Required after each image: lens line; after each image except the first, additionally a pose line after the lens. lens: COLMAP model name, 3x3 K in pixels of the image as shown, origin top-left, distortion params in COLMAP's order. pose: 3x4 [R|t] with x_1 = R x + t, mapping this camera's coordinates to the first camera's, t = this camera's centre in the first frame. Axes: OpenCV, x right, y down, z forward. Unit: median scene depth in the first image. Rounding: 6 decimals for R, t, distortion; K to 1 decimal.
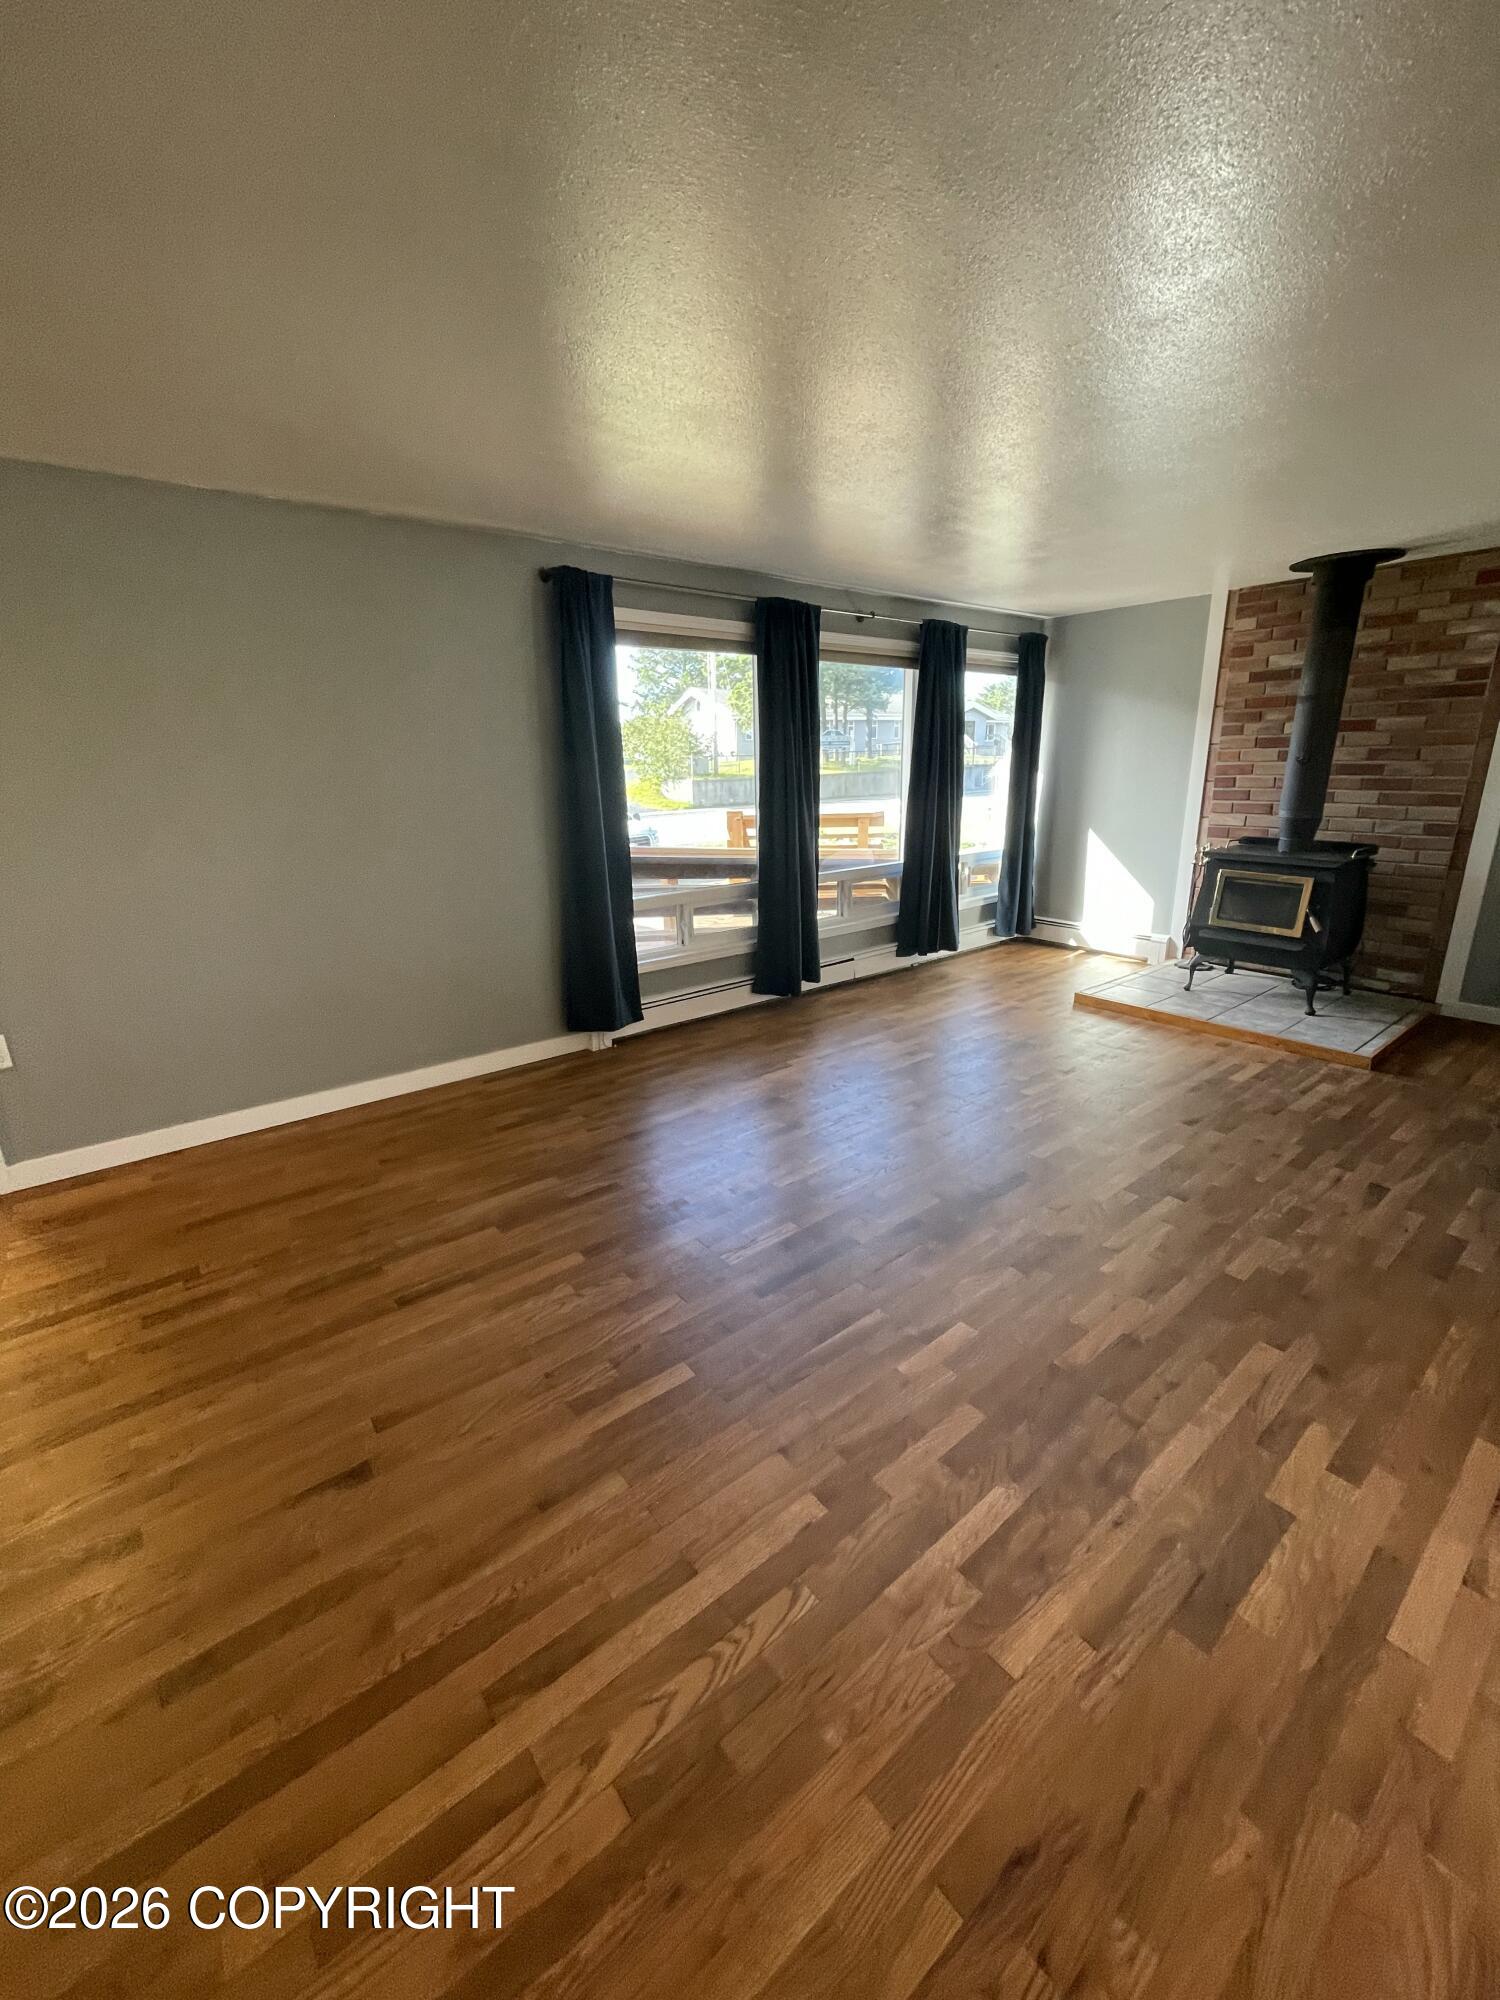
lens RADIAL K [[807.3, 0, 758.9], [0, 807.3, 997.1], [0, 0, 1]] dist [-0.007316, 0.003776]
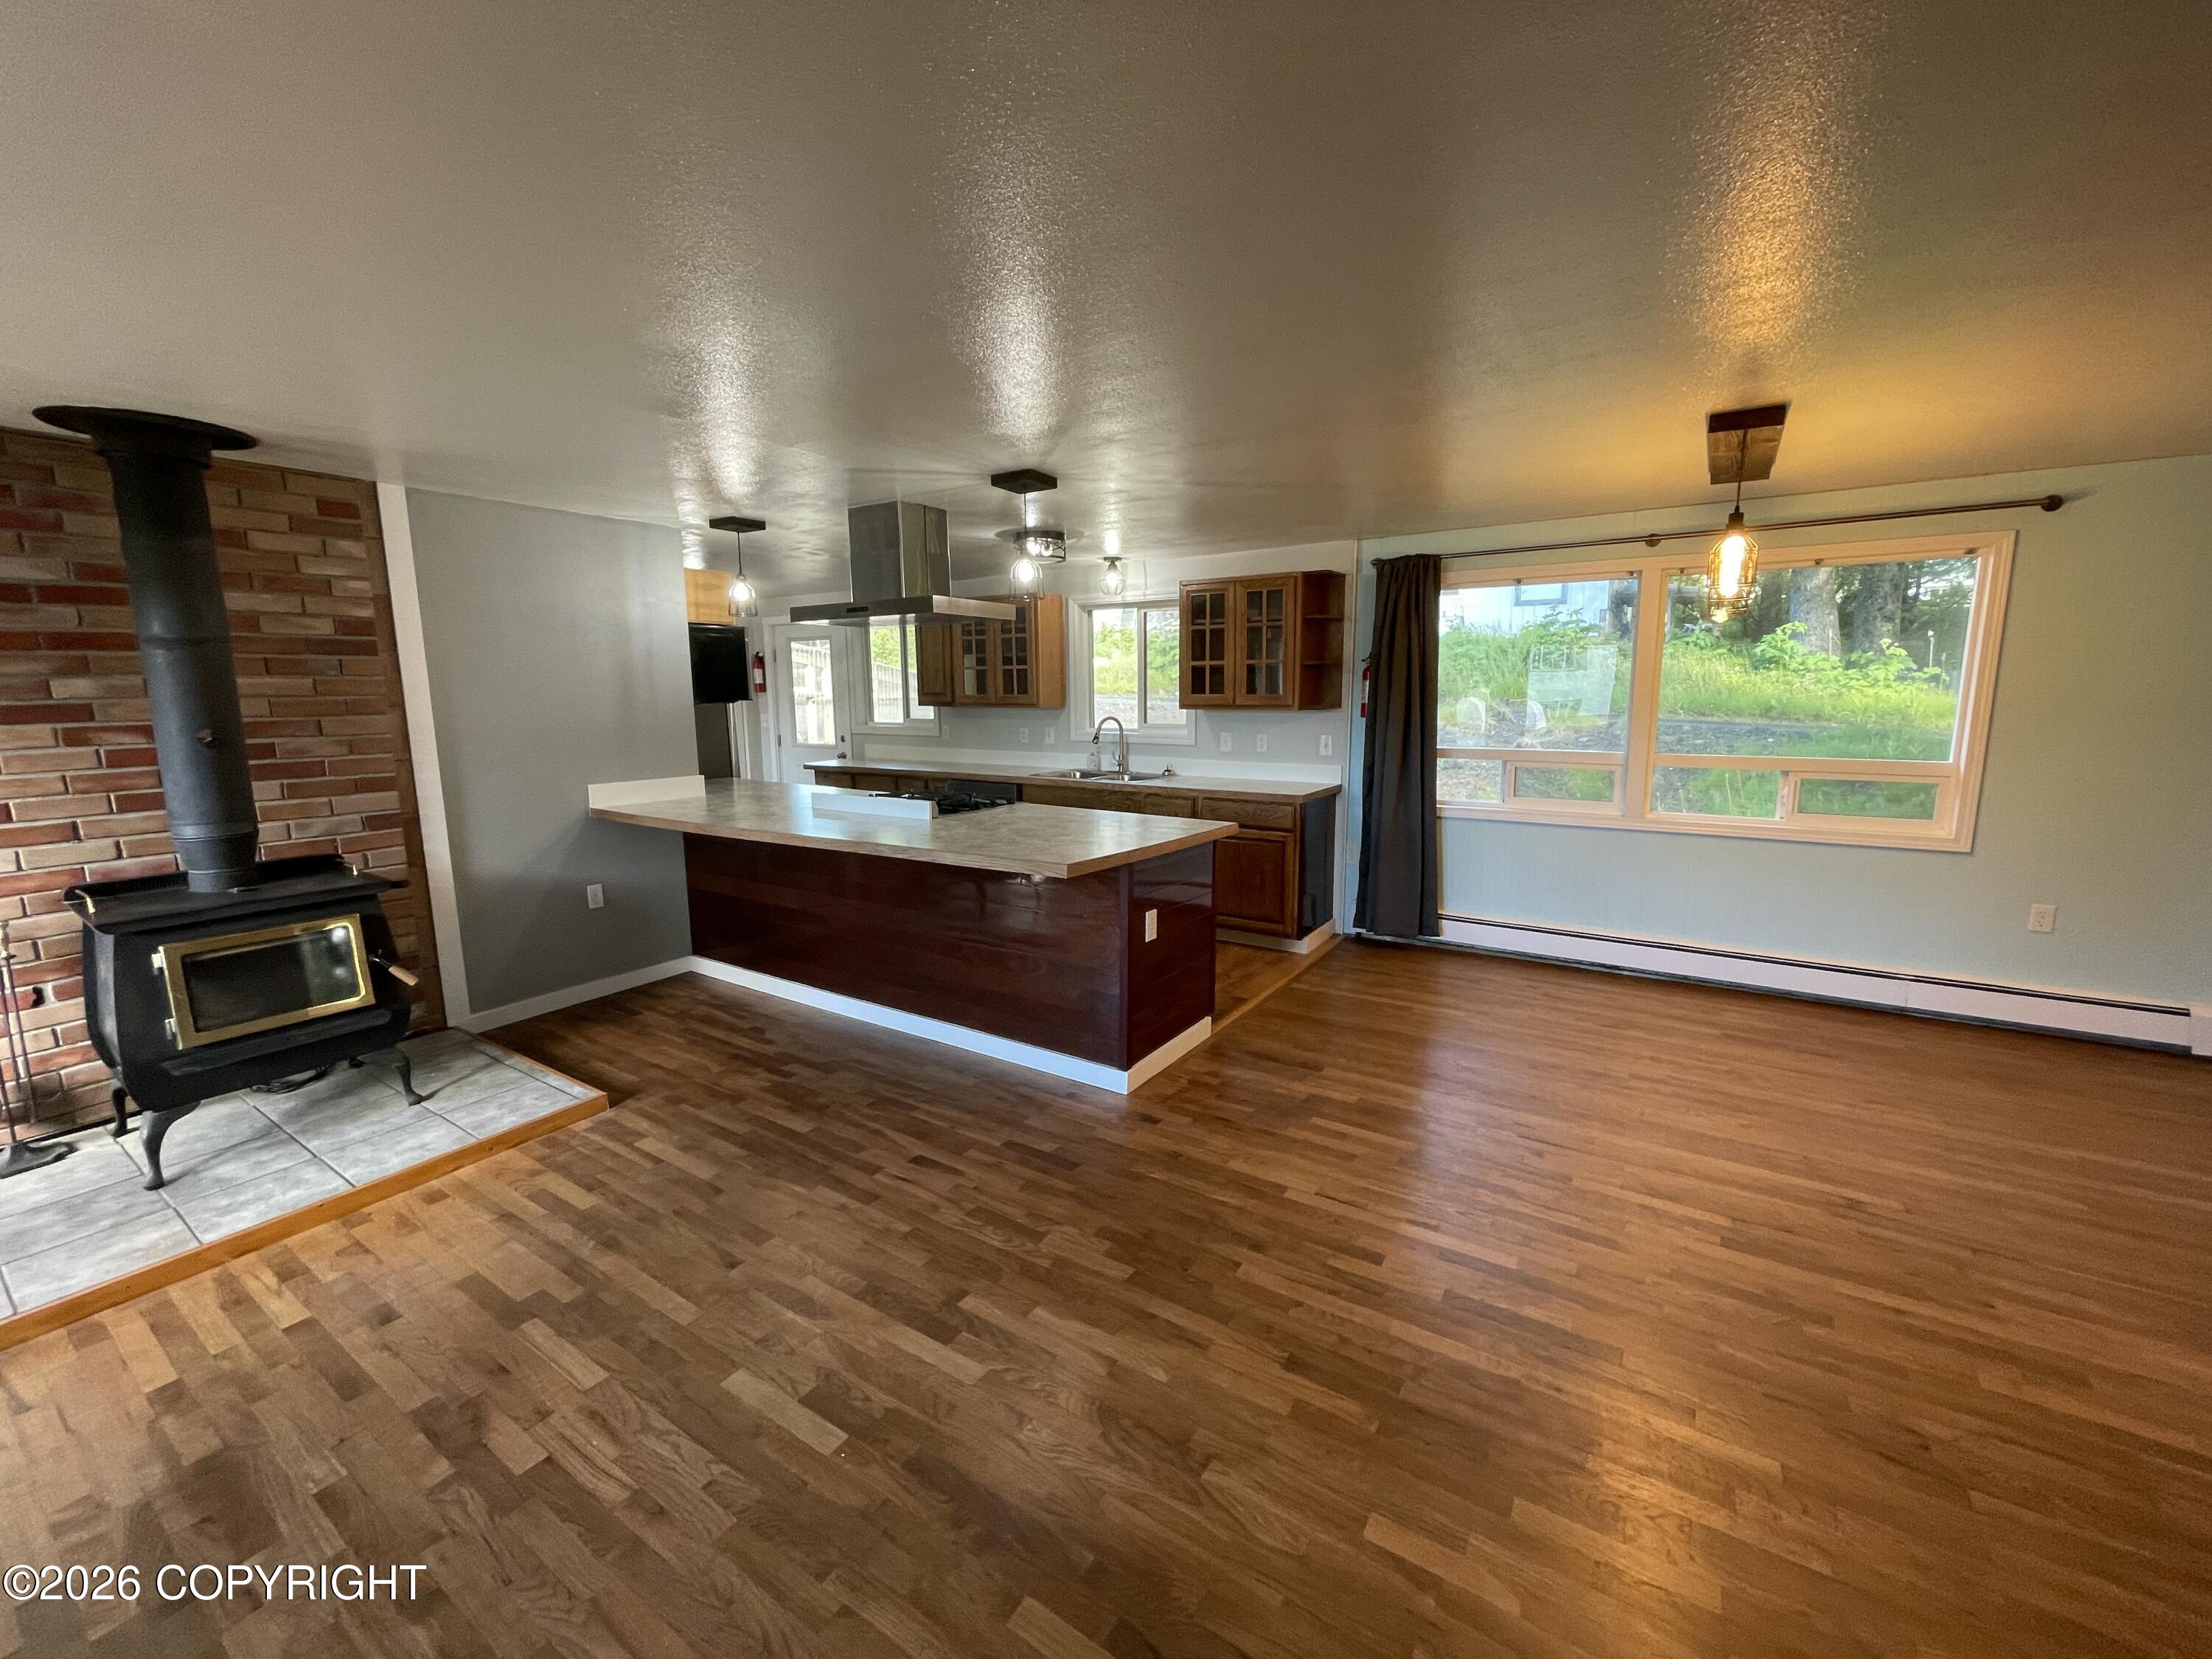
lens RADIAL K [[892.9, 0, 1096.0], [0, 892.9, 822.5], [0, 0, 1]] dist [-0.007316, 0.003776]
pose [[-0.295196, -0.123933, 0.947365, -0.165960], [0.286968, 0.934269, 0.211639, -0.200683], [-0.911322, 0.334338, -0.240228, 0.612048]]
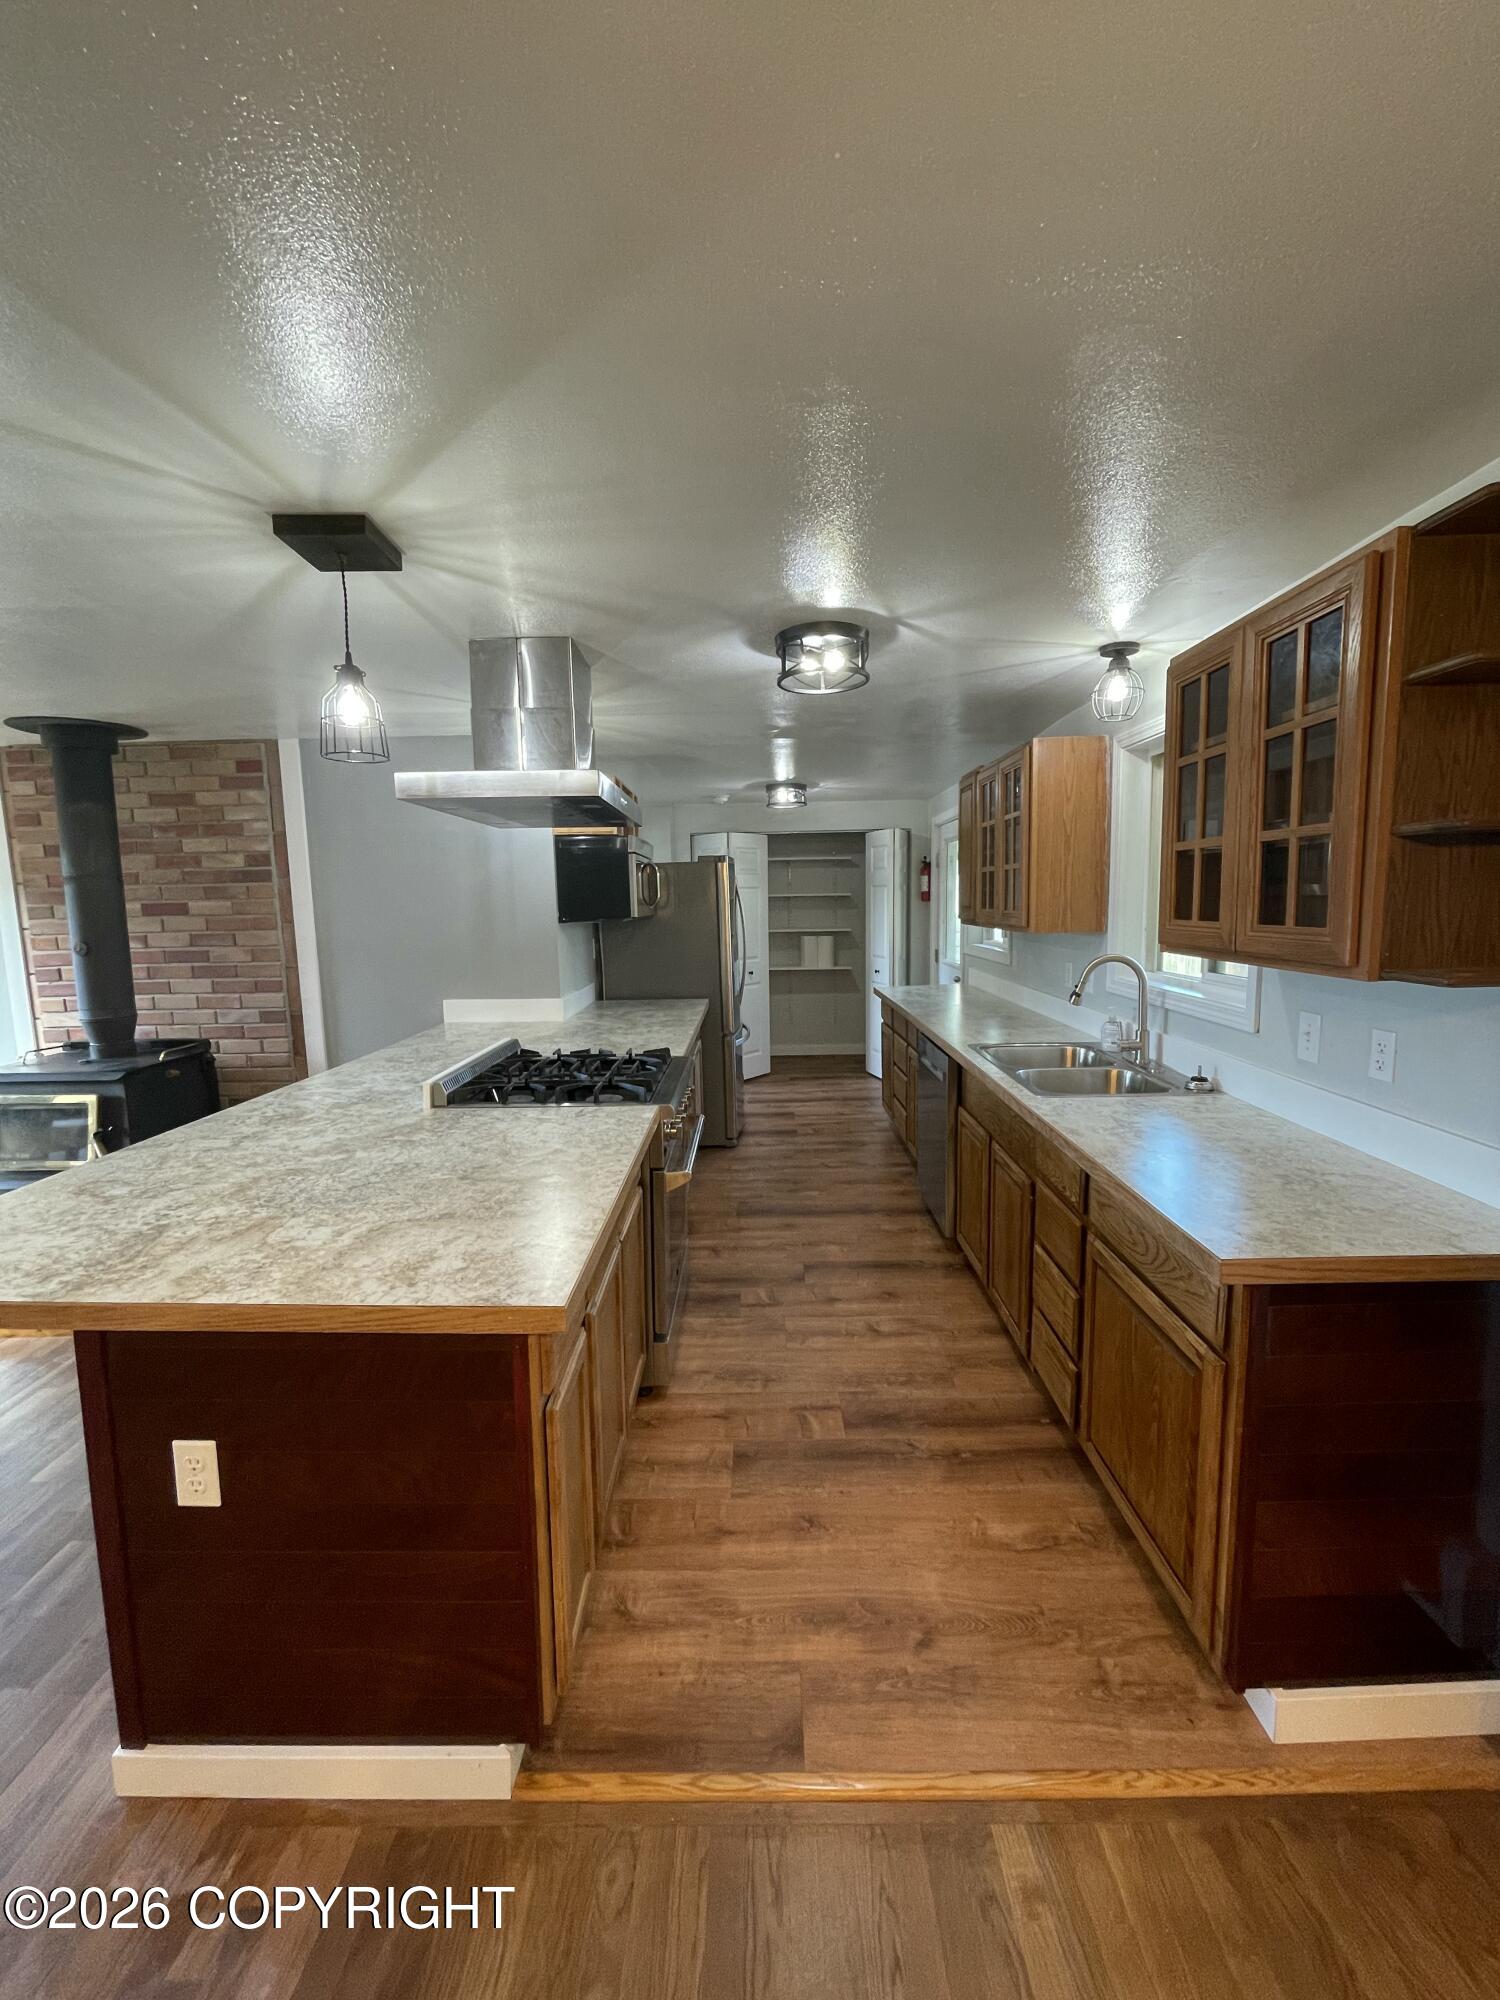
lens RADIAL K [[807.3, 0, 756.3], [0, 807.3, 997.7], [0, 0, 1]] dist [-0.007316, 0.003776]
pose [[0.636217, -0.091067, 0.766117, 0.509100], [0.229377, 0.970434, -0.075130, -0.030318], [-0.736624, 0.223528, 0.638295, -0.024109]]
